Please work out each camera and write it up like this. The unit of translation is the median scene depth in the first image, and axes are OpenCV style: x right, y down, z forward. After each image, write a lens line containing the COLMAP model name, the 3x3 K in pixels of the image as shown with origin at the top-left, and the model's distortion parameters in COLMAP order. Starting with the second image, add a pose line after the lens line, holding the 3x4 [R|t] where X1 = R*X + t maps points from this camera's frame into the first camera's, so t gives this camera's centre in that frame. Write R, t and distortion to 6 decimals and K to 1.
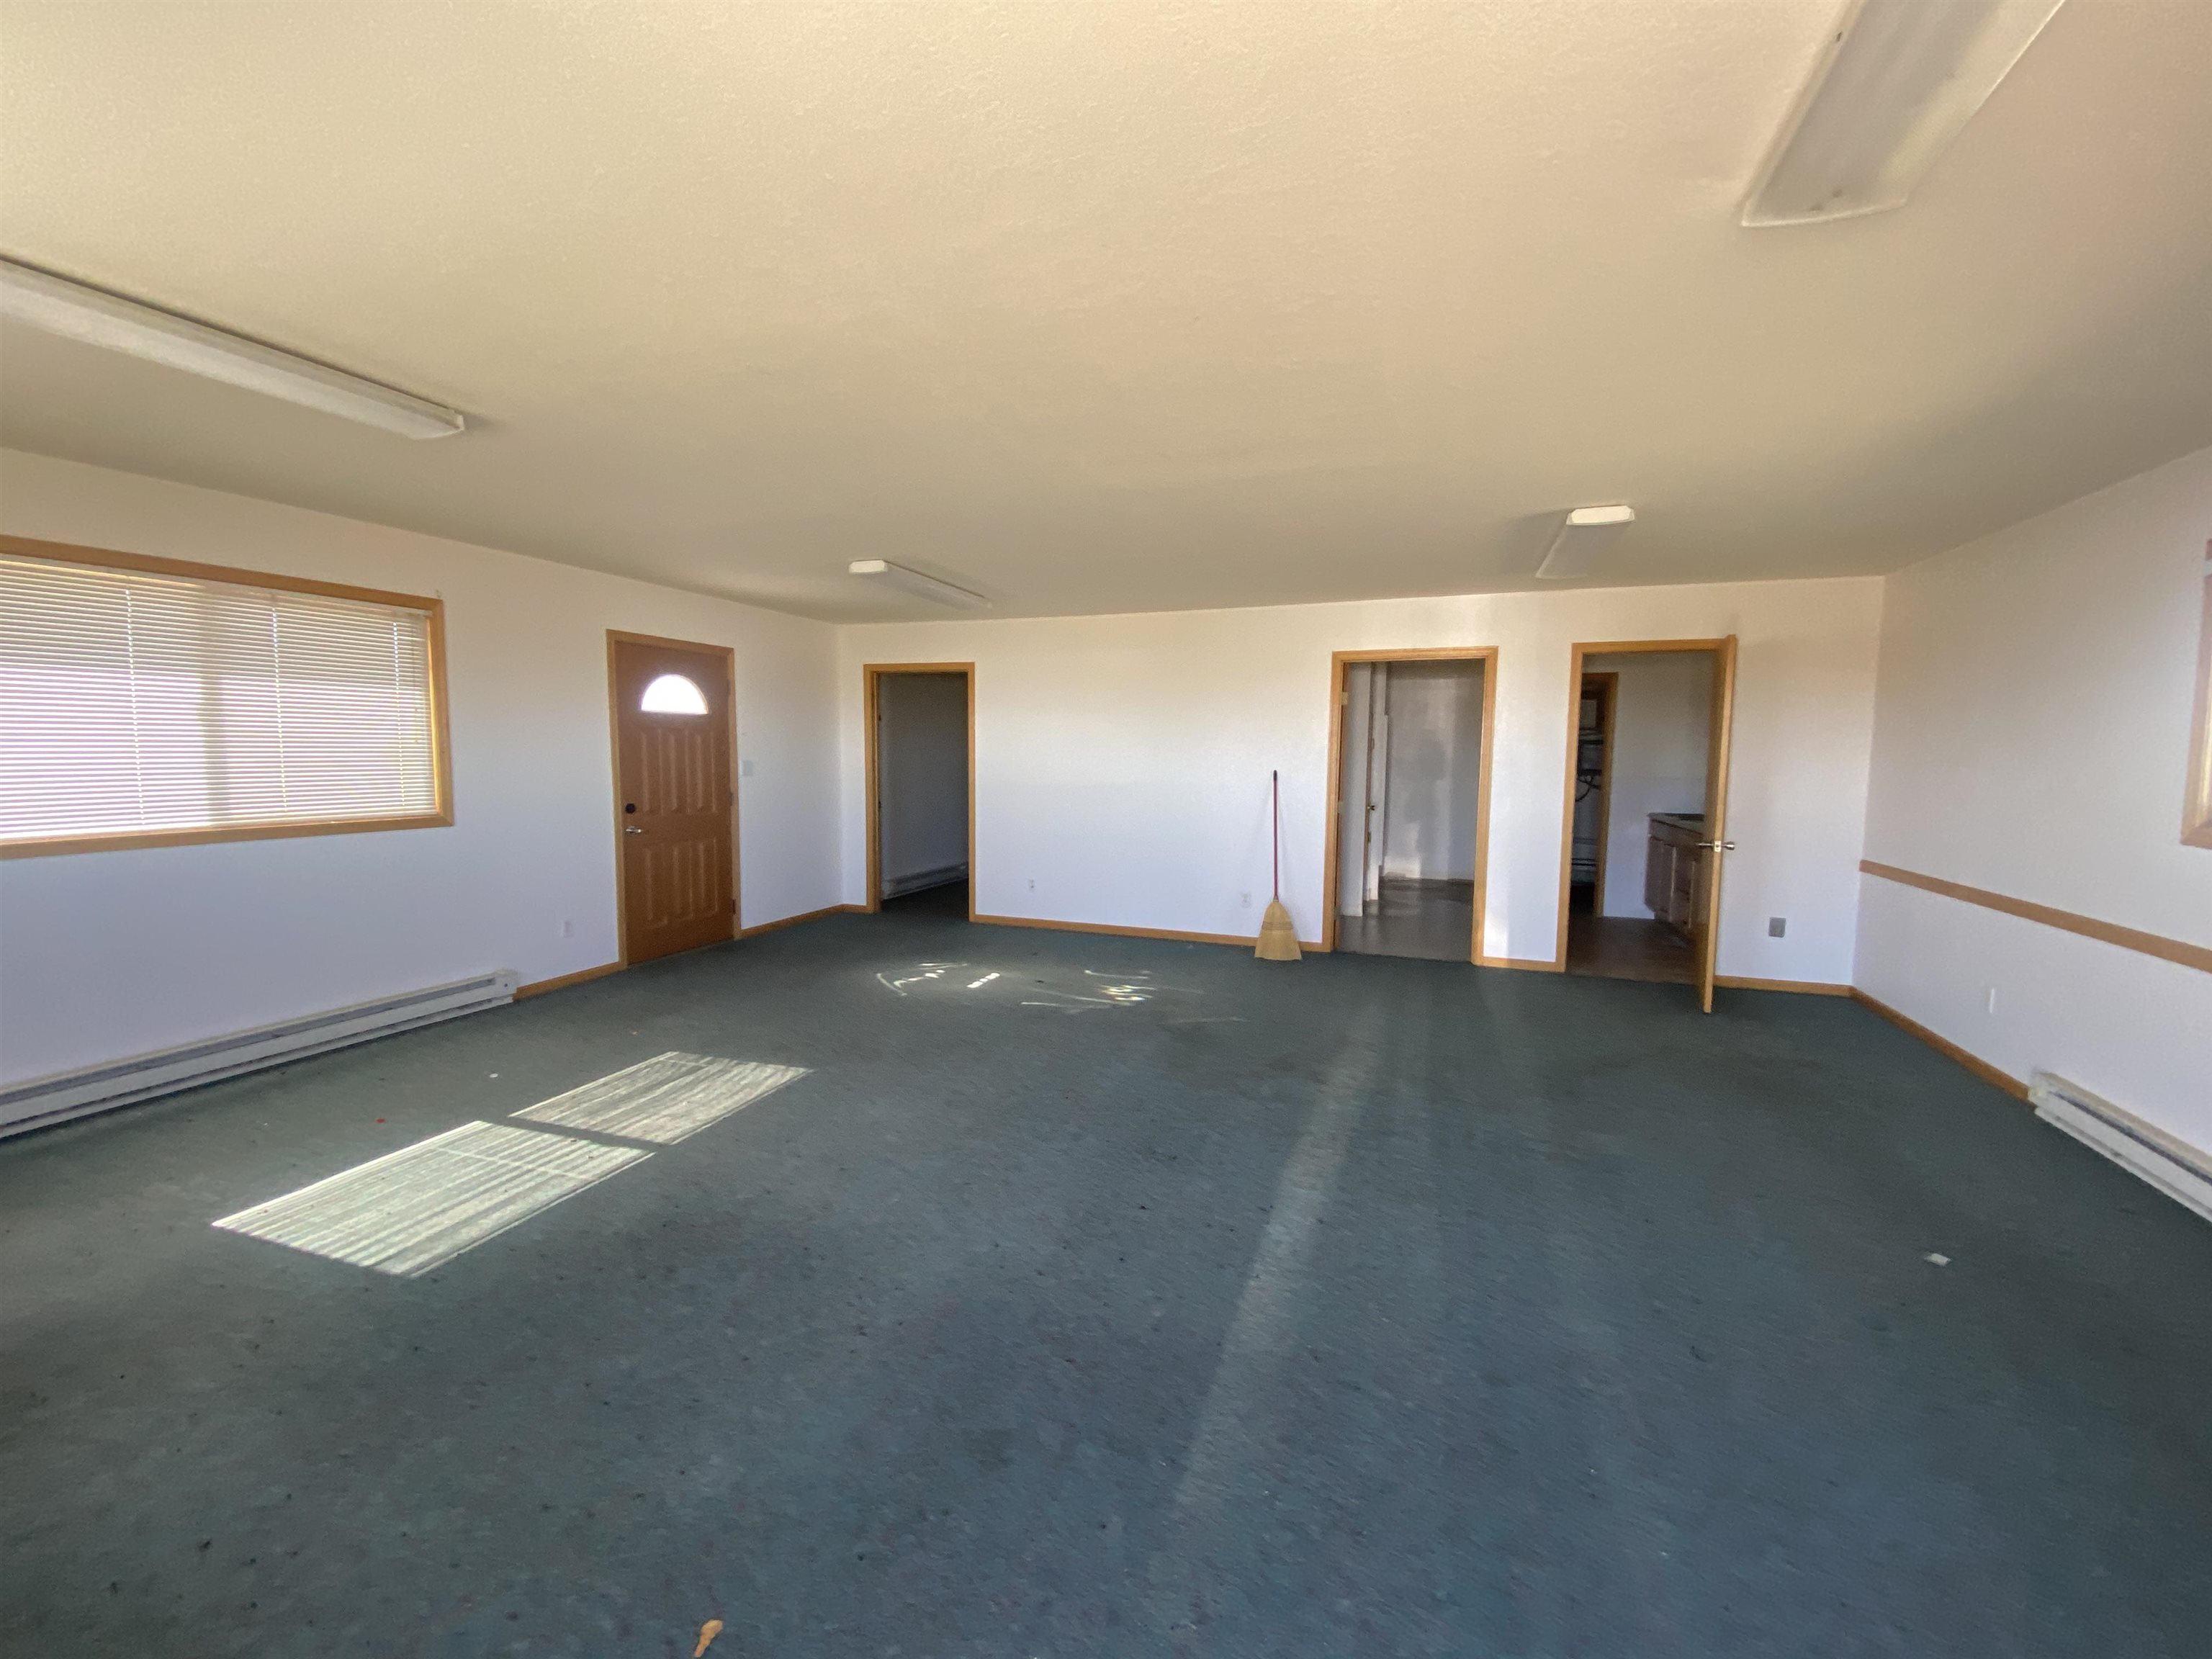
lens RADIAL K [[907.4, 0, 1094.6], [0, 907.4, 806.5], [0, 0, 1]] dist [0.075742, -0.039312]
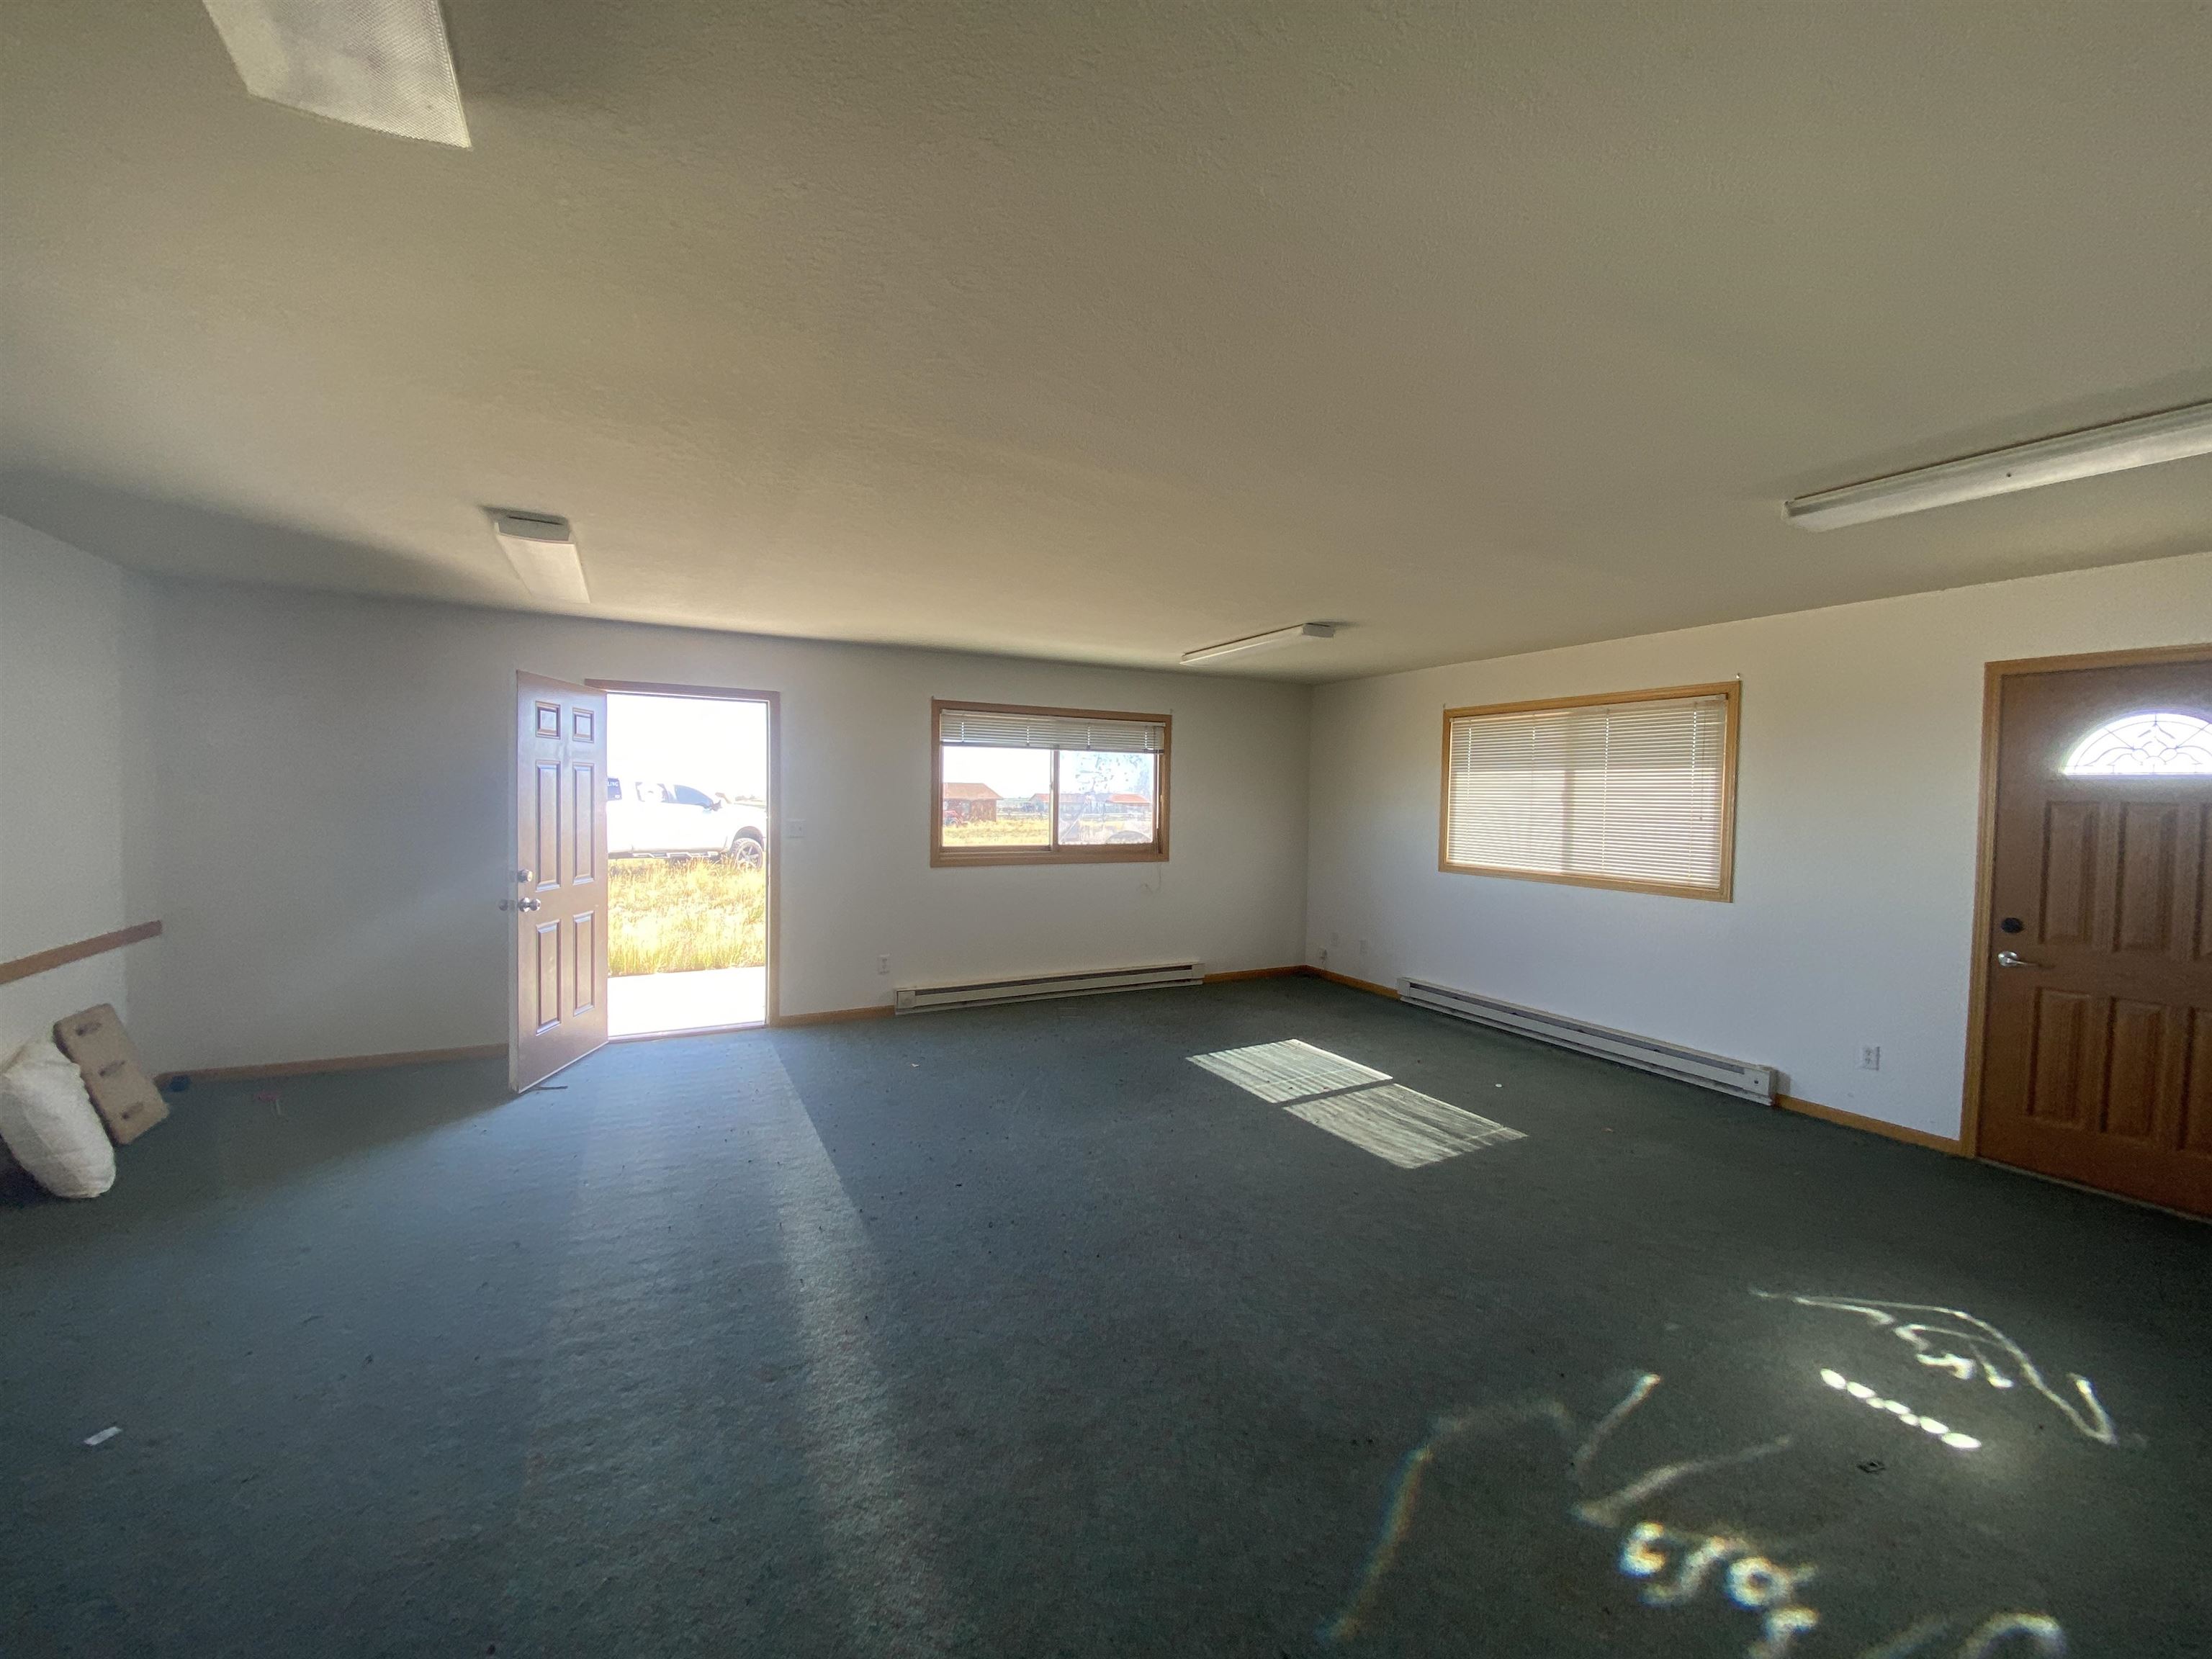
lens RADIAL K [[873.3, 0, 1095.1], [0, 873.3, 826.2], [0, 0, 1]] dist [0.000567, -0.014097]
pose [[-0.682787, 0.009399, -0.730557, 0.552487], [-0.064354, 0.995257, 0.072951, -0.101747], [0.727777, 0.096825, -0.678944, 1.347031]]
